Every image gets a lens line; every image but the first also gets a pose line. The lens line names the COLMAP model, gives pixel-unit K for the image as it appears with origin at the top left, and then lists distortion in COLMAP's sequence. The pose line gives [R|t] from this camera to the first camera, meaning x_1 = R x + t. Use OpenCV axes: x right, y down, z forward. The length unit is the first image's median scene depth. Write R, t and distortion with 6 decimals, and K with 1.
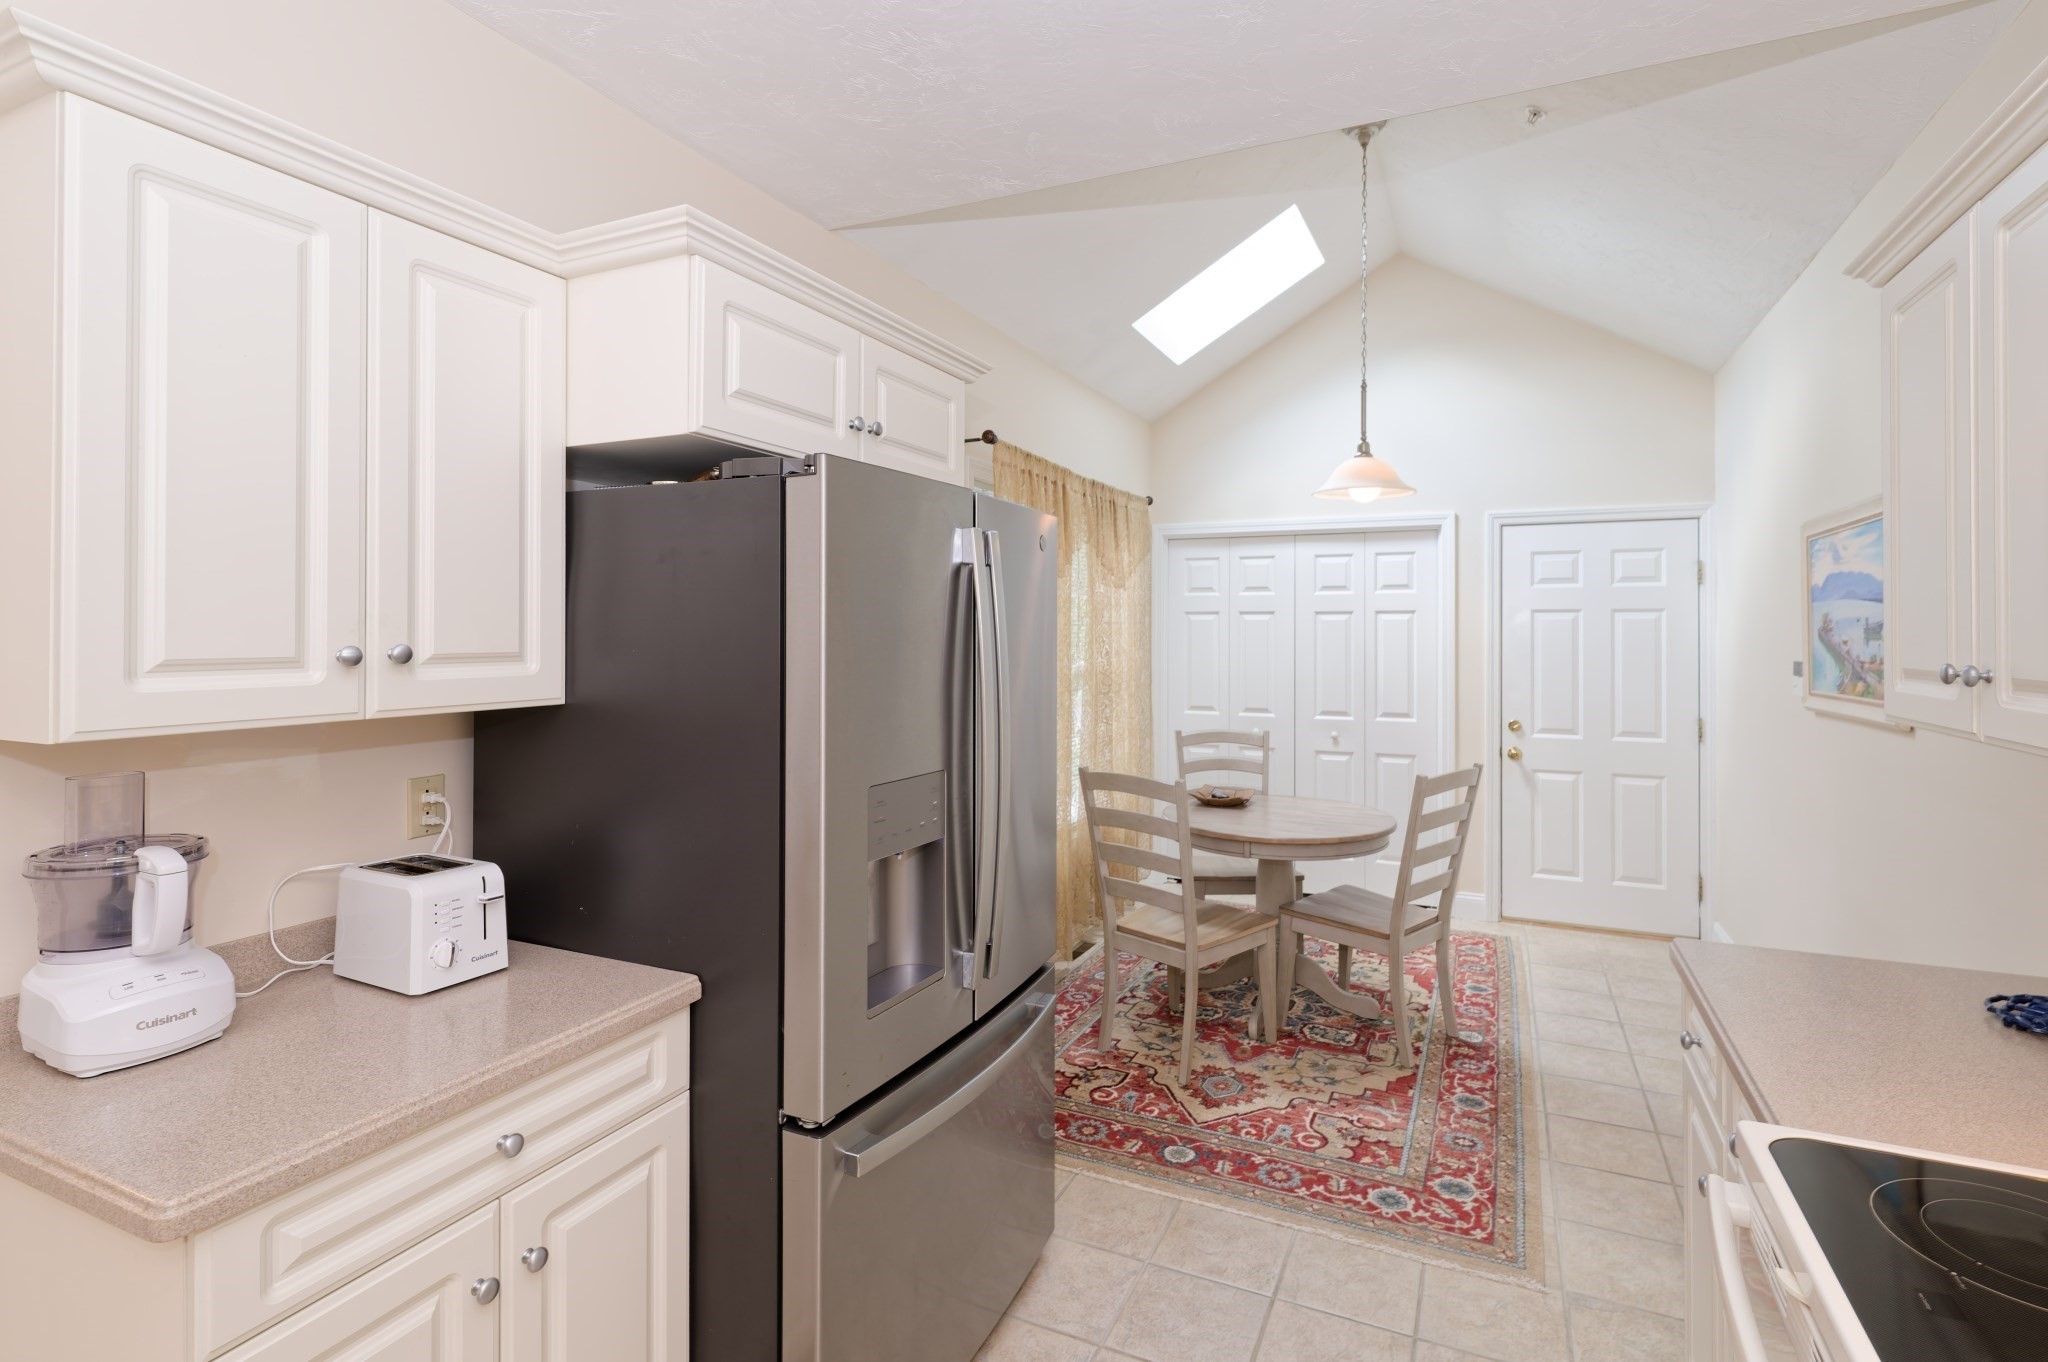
lens RADIAL K [[927.1, 0, 1070.6], [0, 927.1, 625.2], [0, 0, 1]] dist [0.010108, -0.000638]
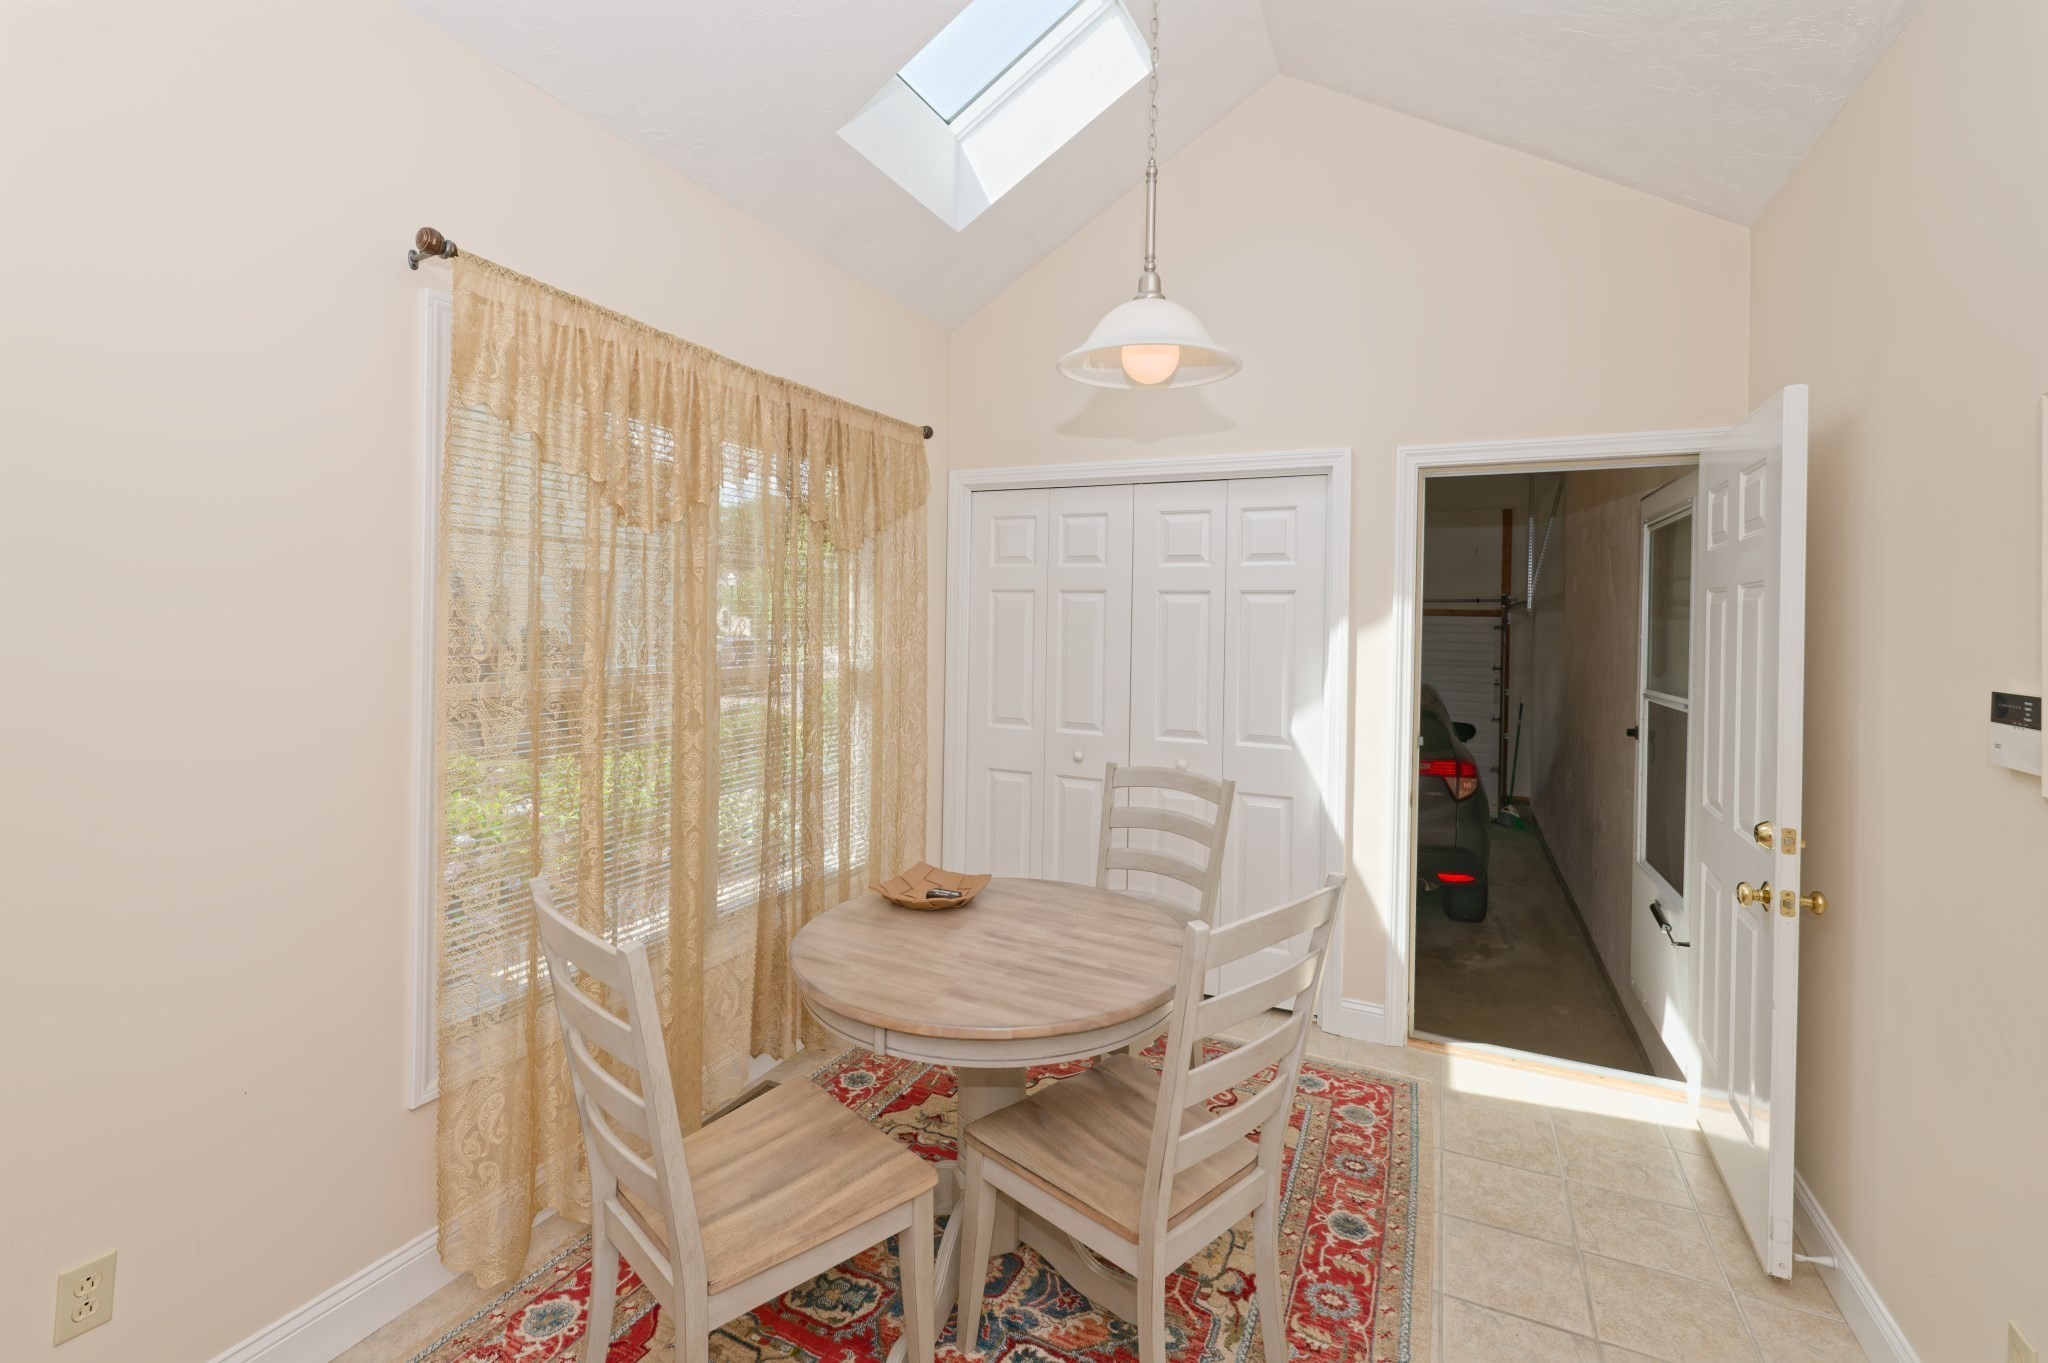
lens RADIAL K [[866.2, 0, 1032.0], [0, 866.2, 621.1], [0, 0, 1]] dist [0.002554, -0.000875]
pose [[0.999815, 0.013120, -0.014076, 0.294311], [-0.012949, 0.999842, 0.012181, 0.003821], [0.014234, -0.011997, 0.999827, 0.555959]]
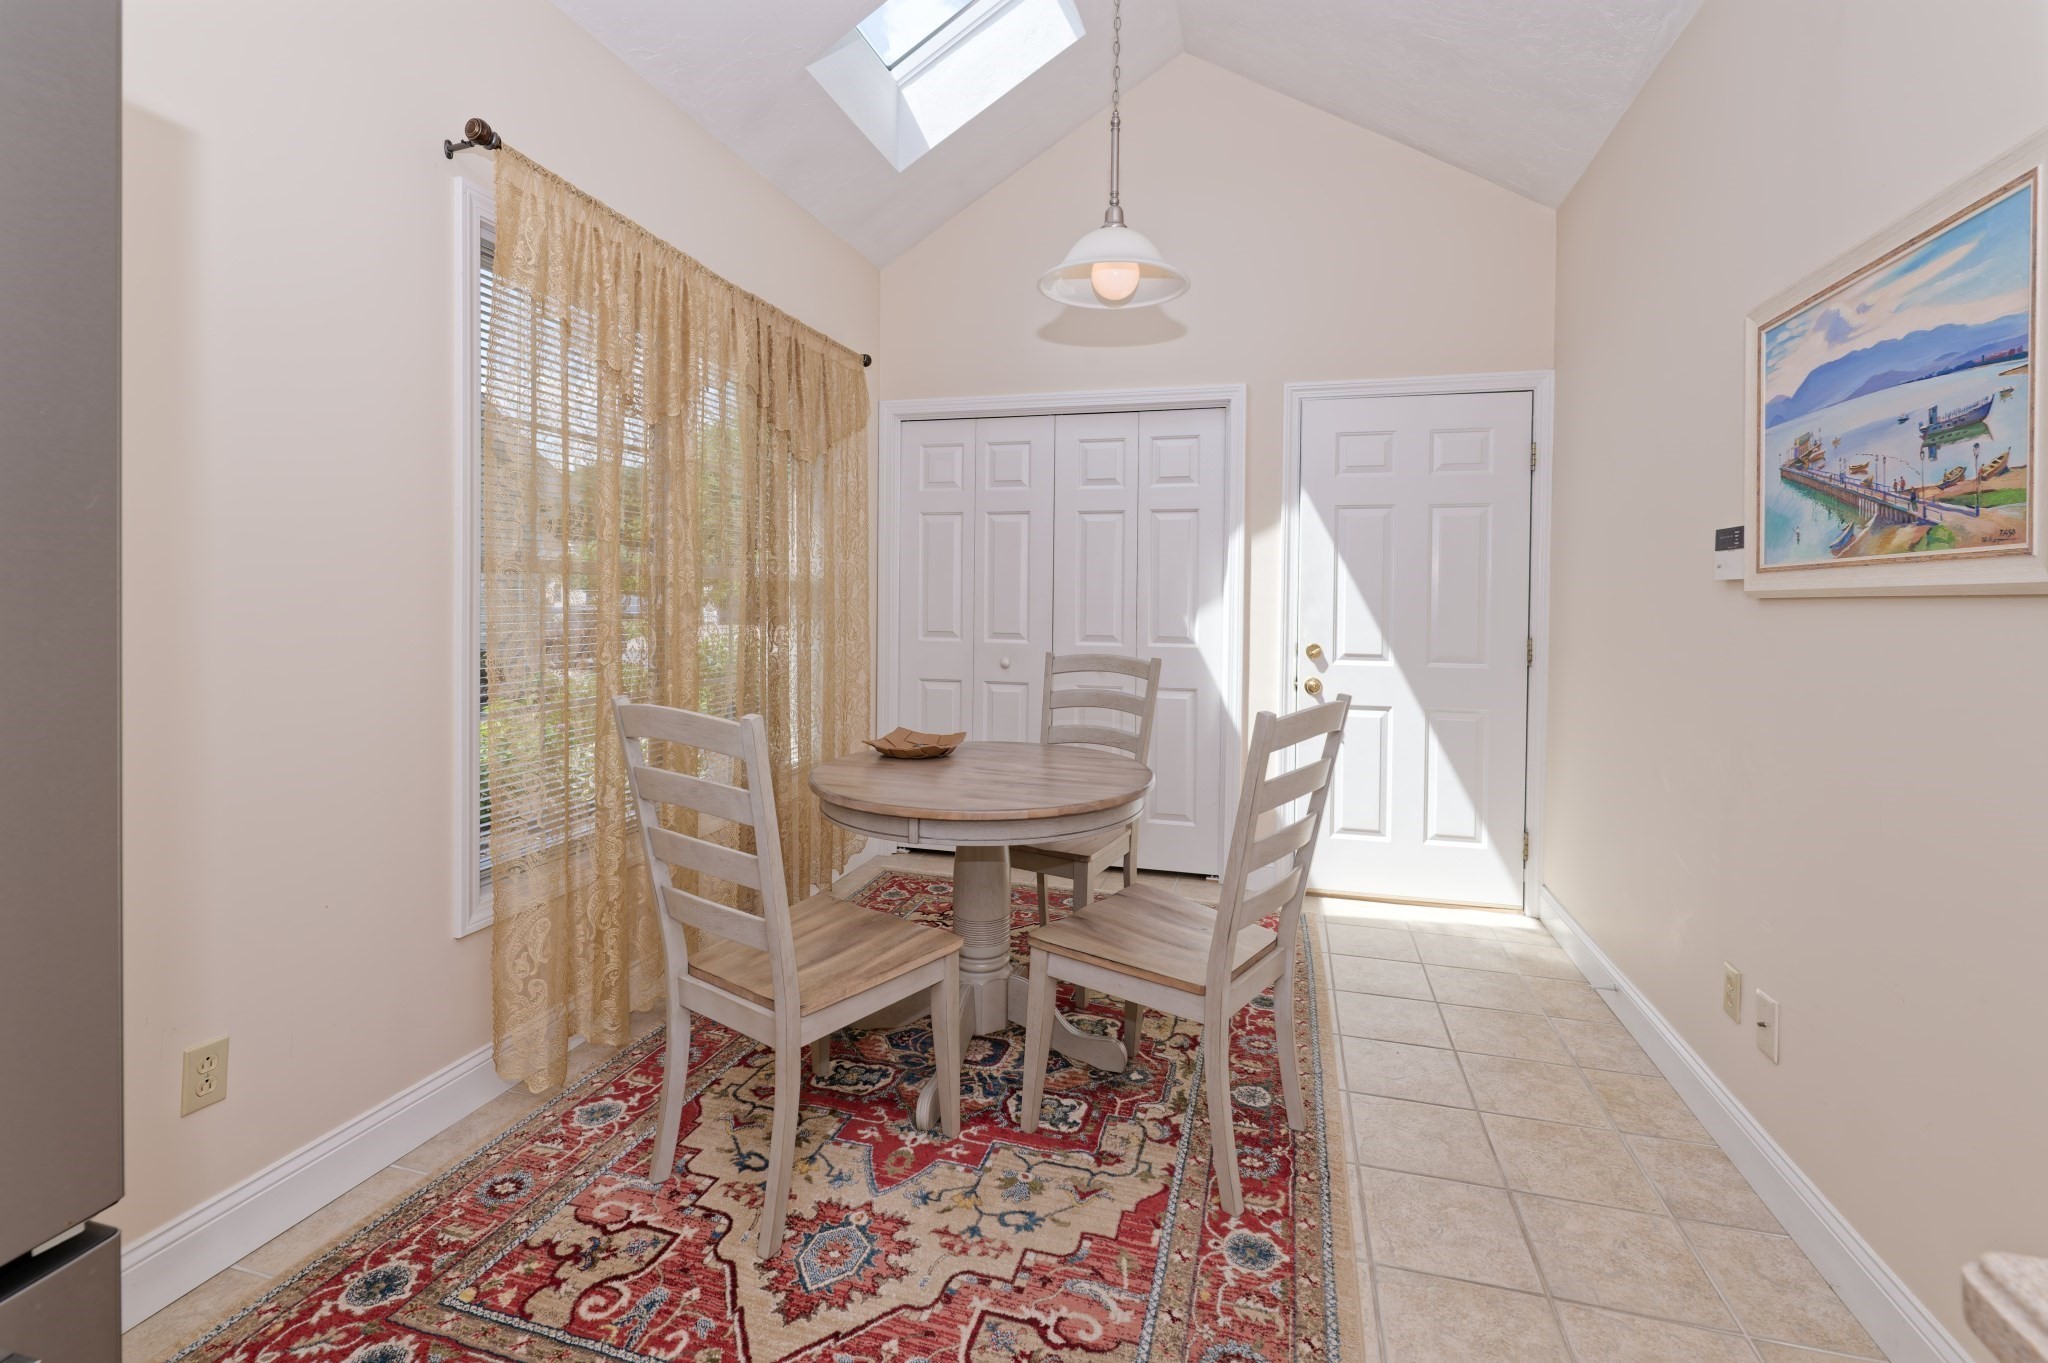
lens RADIAL K [[866.2, 0, 1027.9], [0, 866.2, 605.7], [0, 0, 1]] dist [0.002554, -0.000875]
pose [[0.990029, 0.004819, 0.140784, 0.194320], [-0.008357, 0.999664, 0.024550, 0.083024], [-0.140618, -0.025482, 0.989736, 0.450197]]
